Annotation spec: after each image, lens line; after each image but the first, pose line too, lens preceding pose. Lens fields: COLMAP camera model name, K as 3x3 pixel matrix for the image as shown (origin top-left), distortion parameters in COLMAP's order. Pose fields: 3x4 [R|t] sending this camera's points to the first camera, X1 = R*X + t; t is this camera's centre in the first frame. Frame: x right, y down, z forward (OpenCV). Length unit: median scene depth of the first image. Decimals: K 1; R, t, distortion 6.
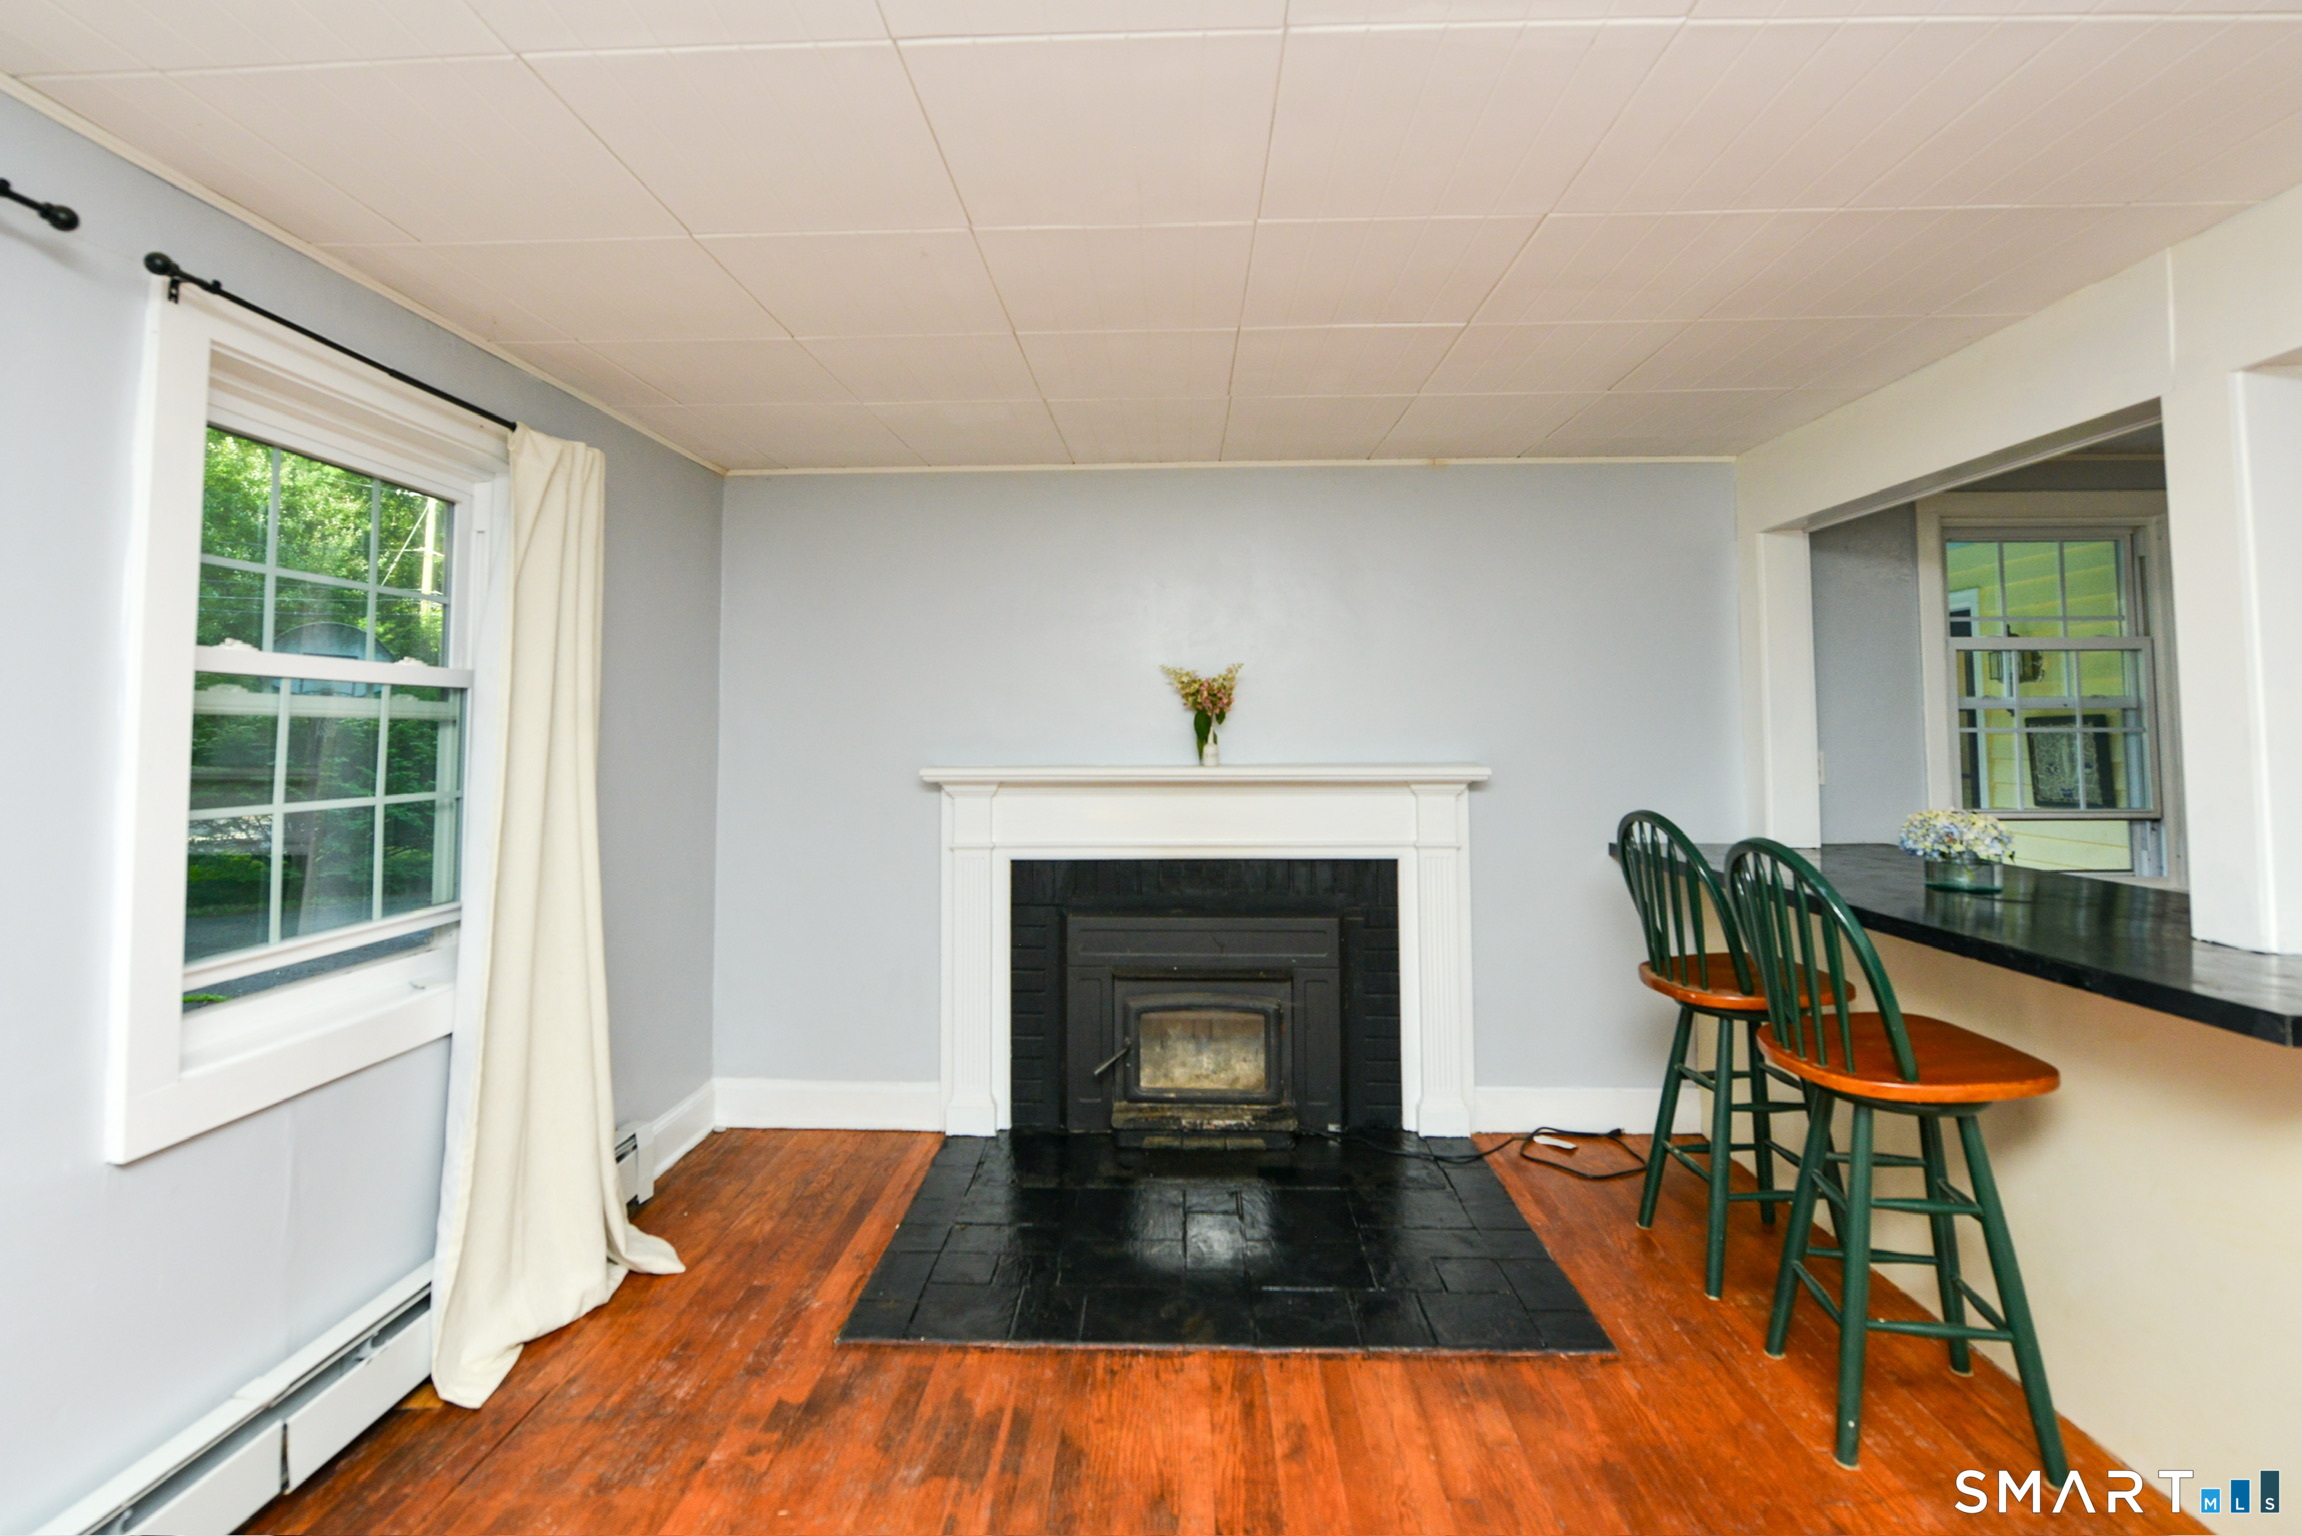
lens RADIAL K [[1048.7, 0, 1141.0], [0, 1048.7, 684.8], [0, 0, 1]] dist [-0.004155, -0.008020]
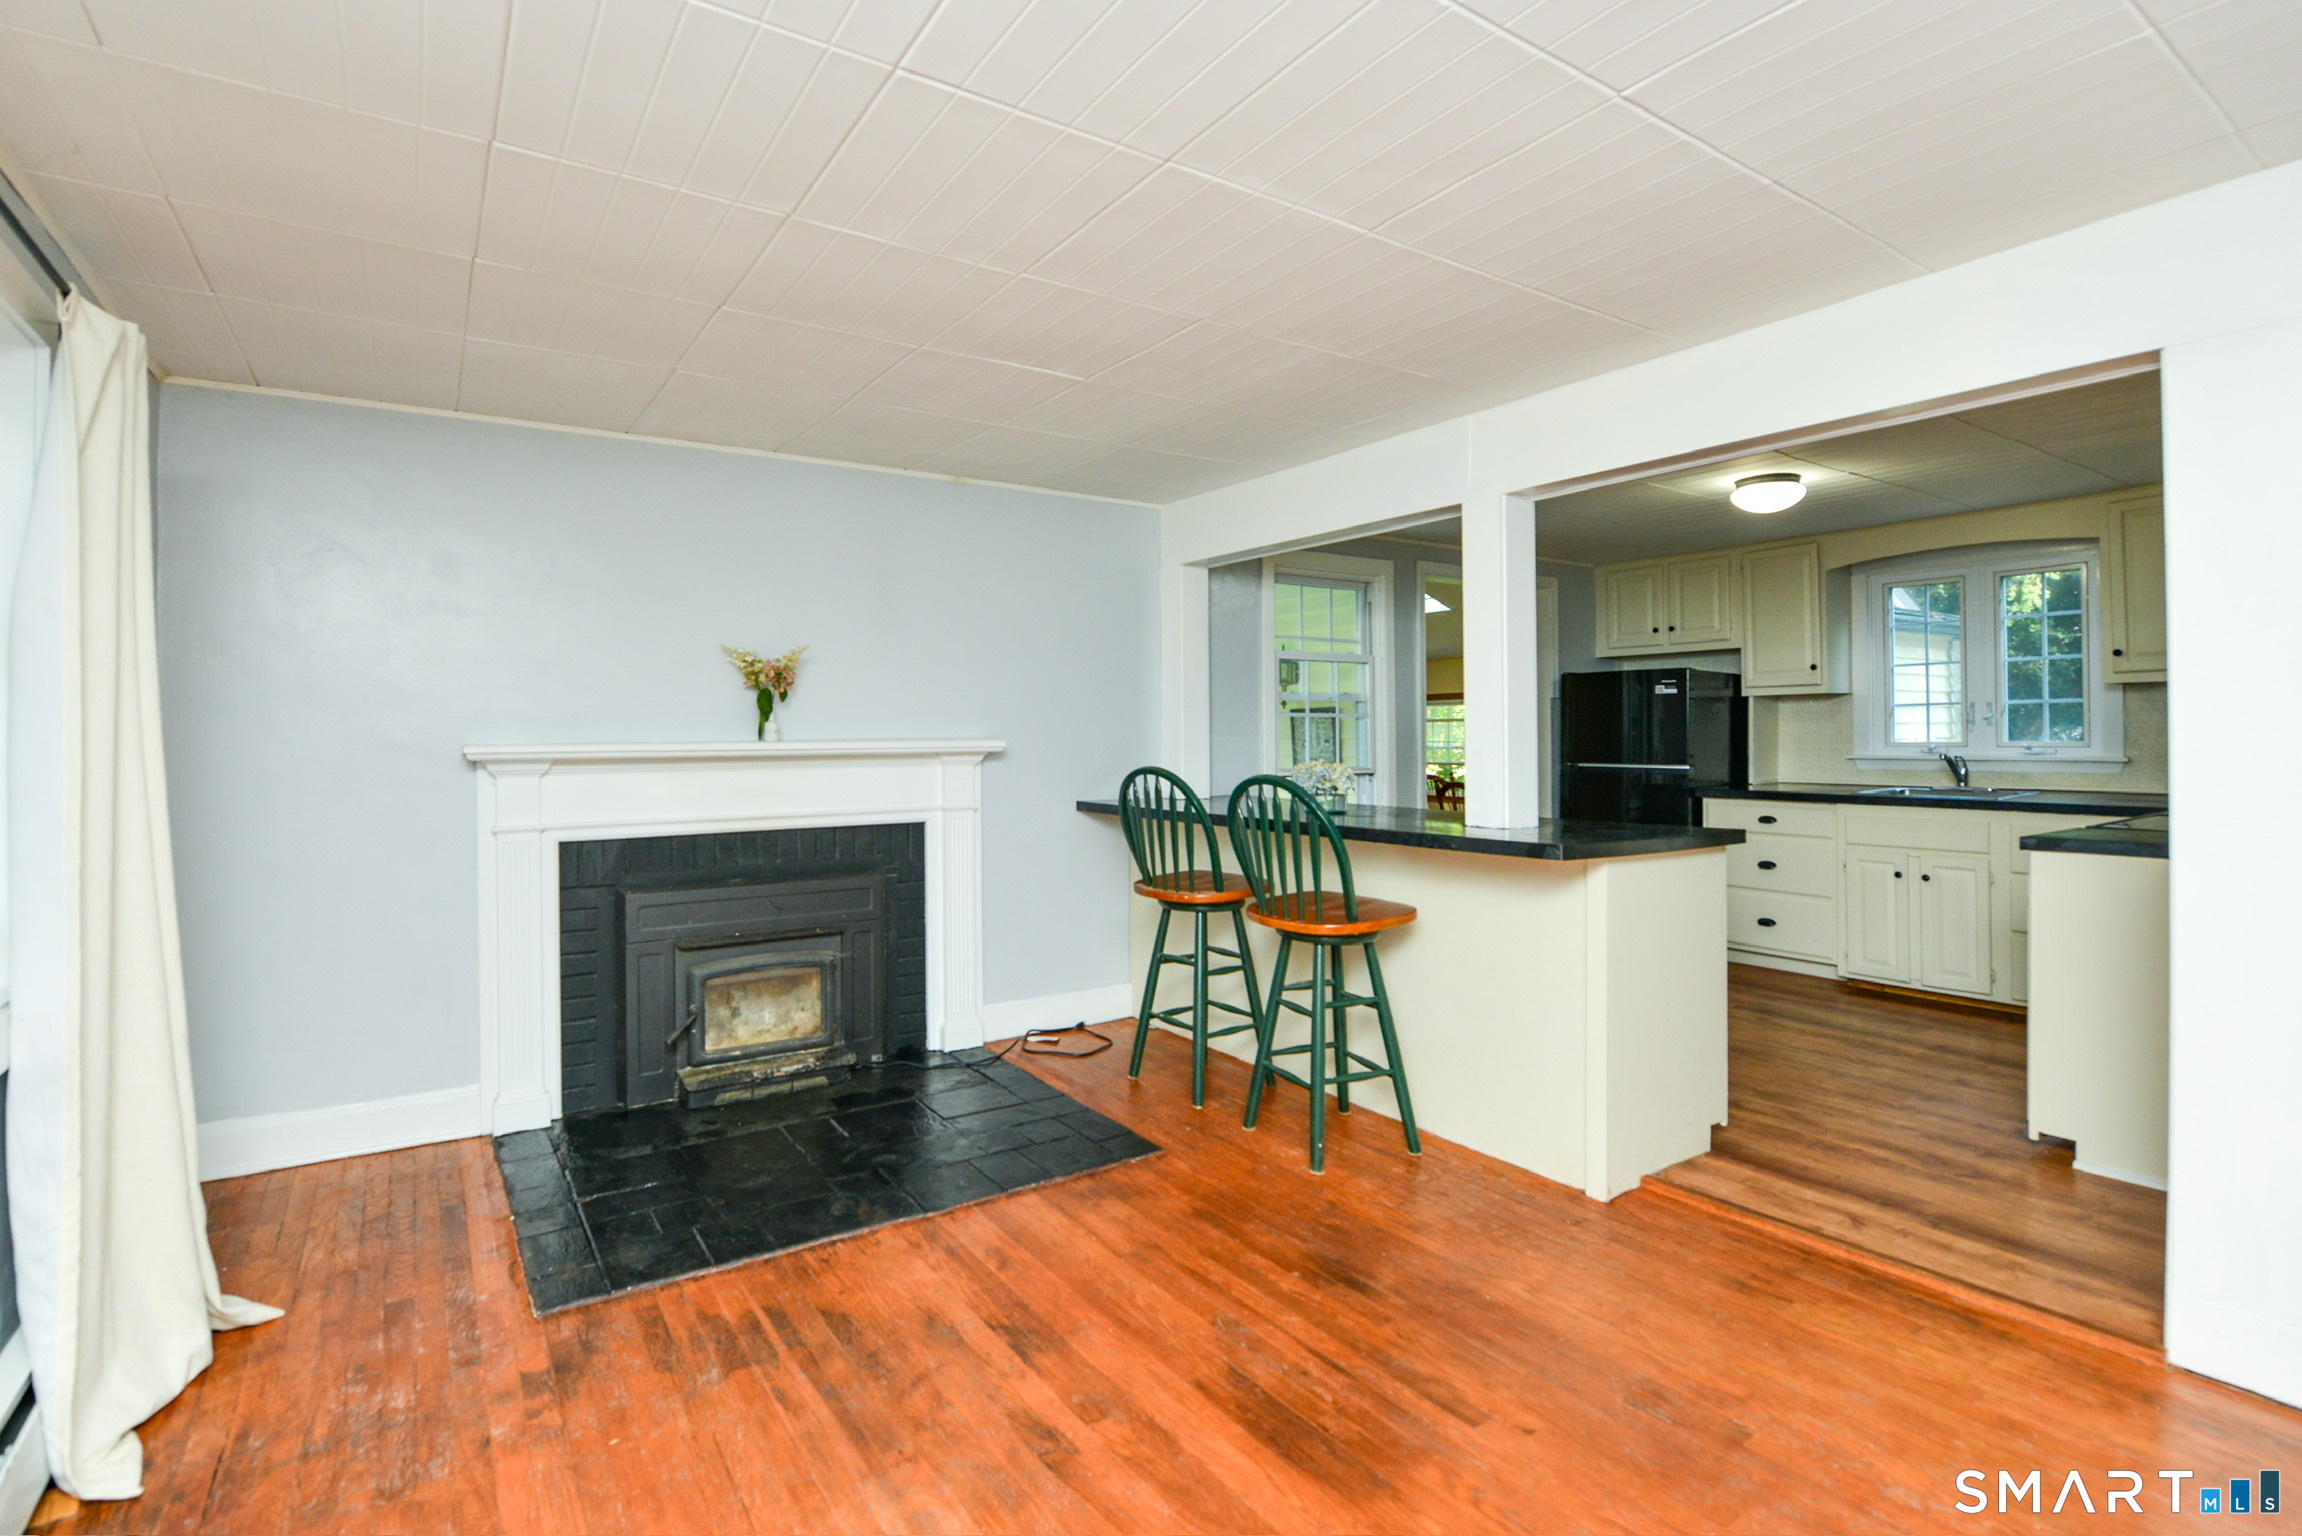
lens RADIAL K [[996.1, 0, 1091.3], [0, 996.1, 731.2], [0, 0, 1]] dist [-0.009294, -0.000531]
pose [[0.841140, -0.005352, 0.540790, -0.216062], [-0.019340, 0.999014, 0.039969, 0.021329], [-0.540471, -0.044079, 0.840207, -0.020938]]
